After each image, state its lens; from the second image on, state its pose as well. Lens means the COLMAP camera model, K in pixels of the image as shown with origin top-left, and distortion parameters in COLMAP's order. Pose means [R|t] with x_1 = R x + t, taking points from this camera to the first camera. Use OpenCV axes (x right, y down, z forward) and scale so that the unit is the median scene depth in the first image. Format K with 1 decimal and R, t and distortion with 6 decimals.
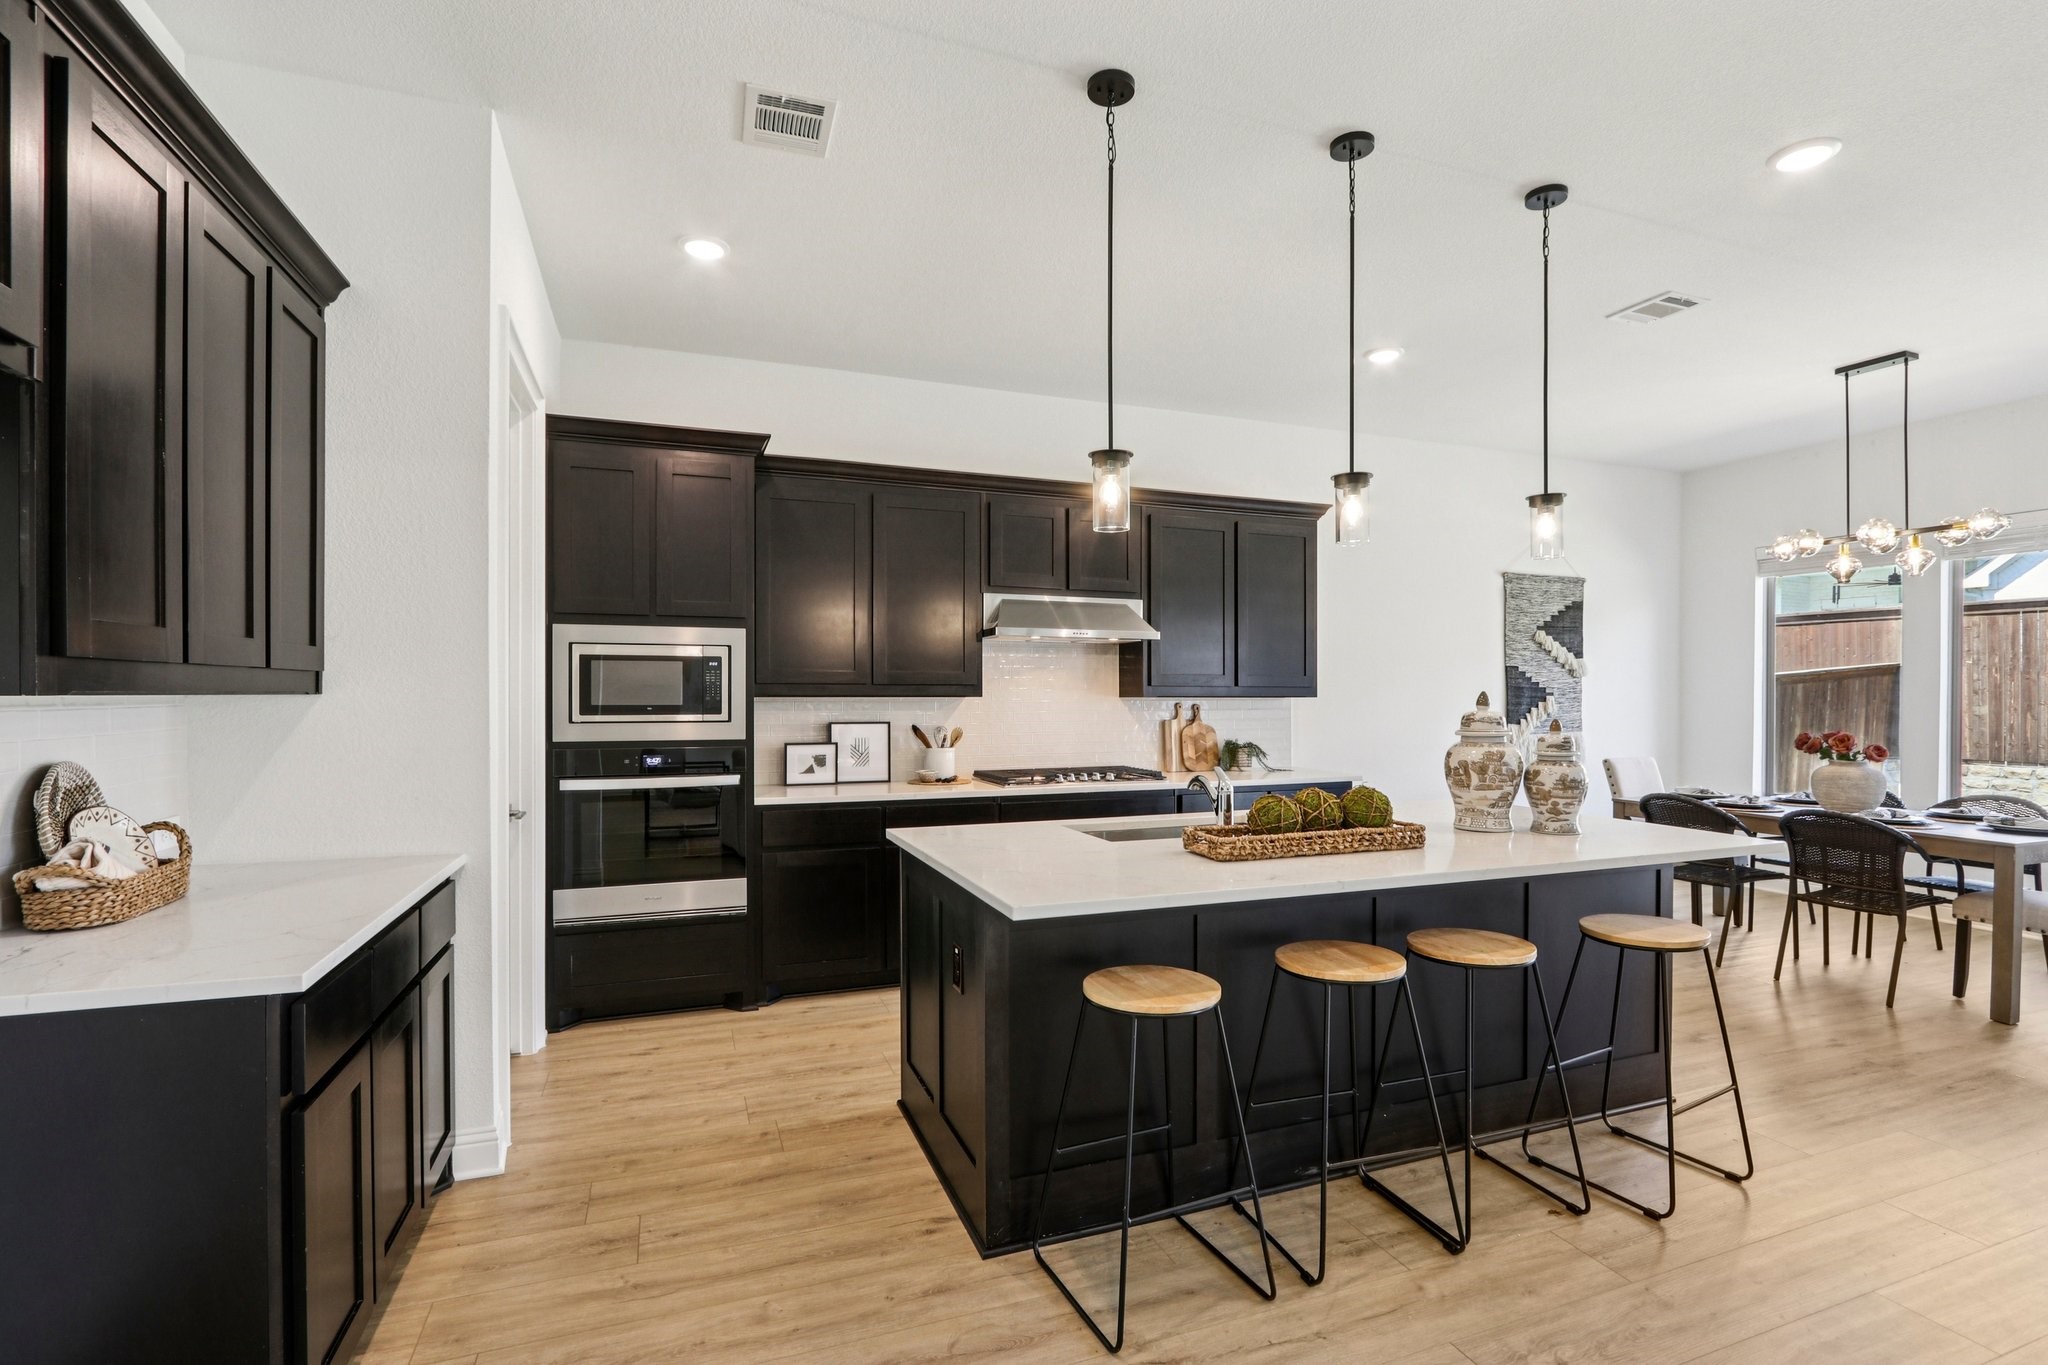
lens RADIAL K [[945.1, 0, 1032.7], [0, 945.1, 695.5], [0, 0, 1]] dist [-0.012762, 0.000145]
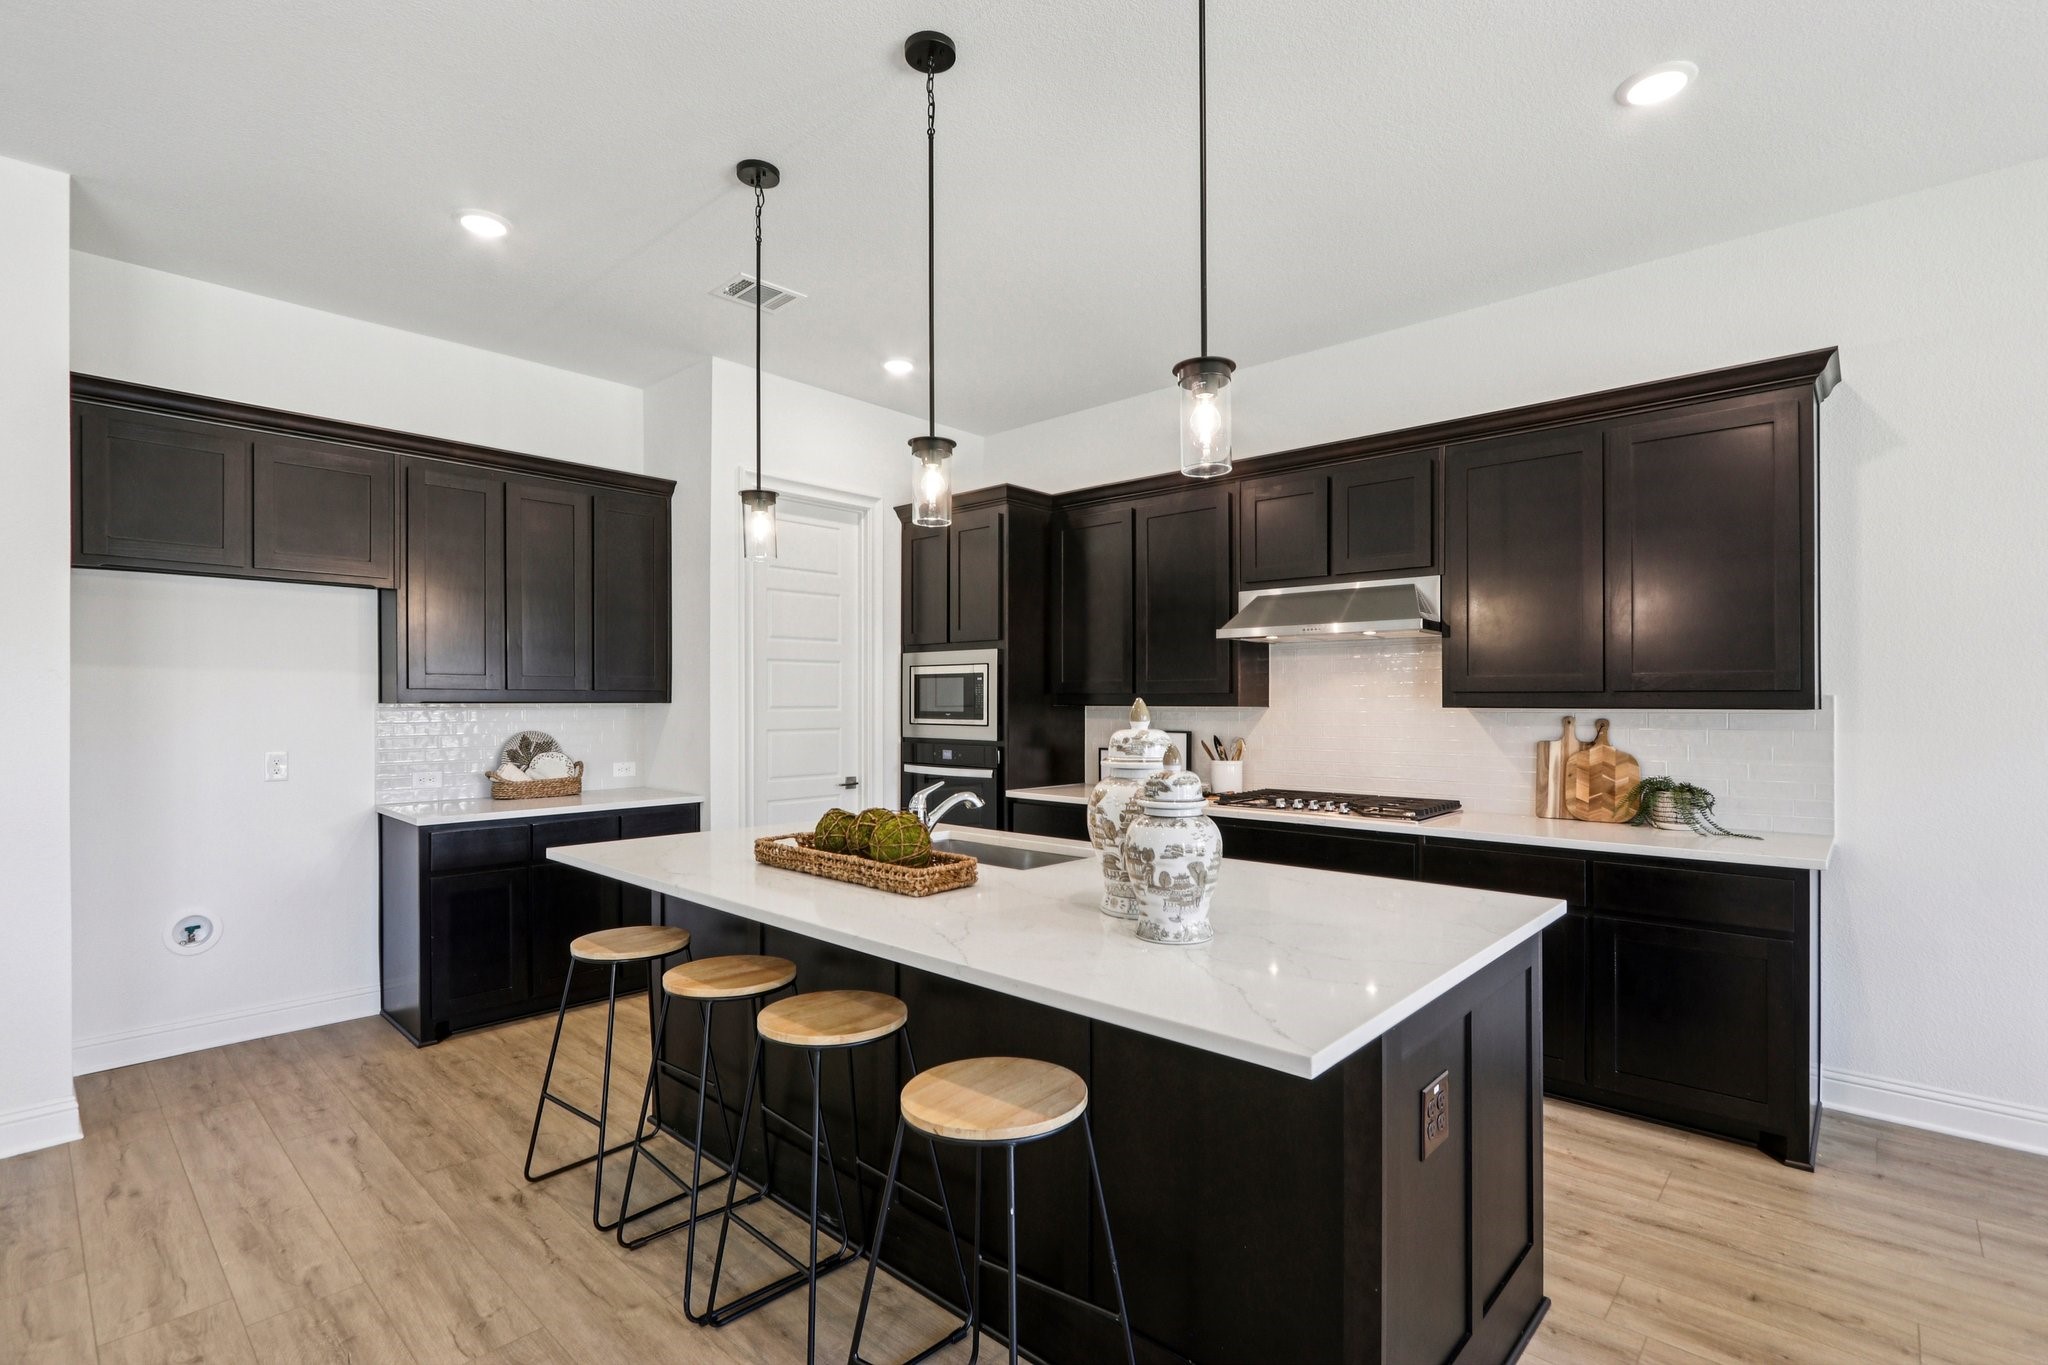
lens RADIAL K [[945.1, 0, 1032.7], [0, 945.1, 695.5], [0, 0, 1]] dist [-0.012762, 0.000145]
pose [[0.452715, -0.008046, -0.891619, 0.797417], [-0.001304, 0.999952, -0.009686, 0.000308], [0.891654, 0.005548, 0.452683, 0.496736]]
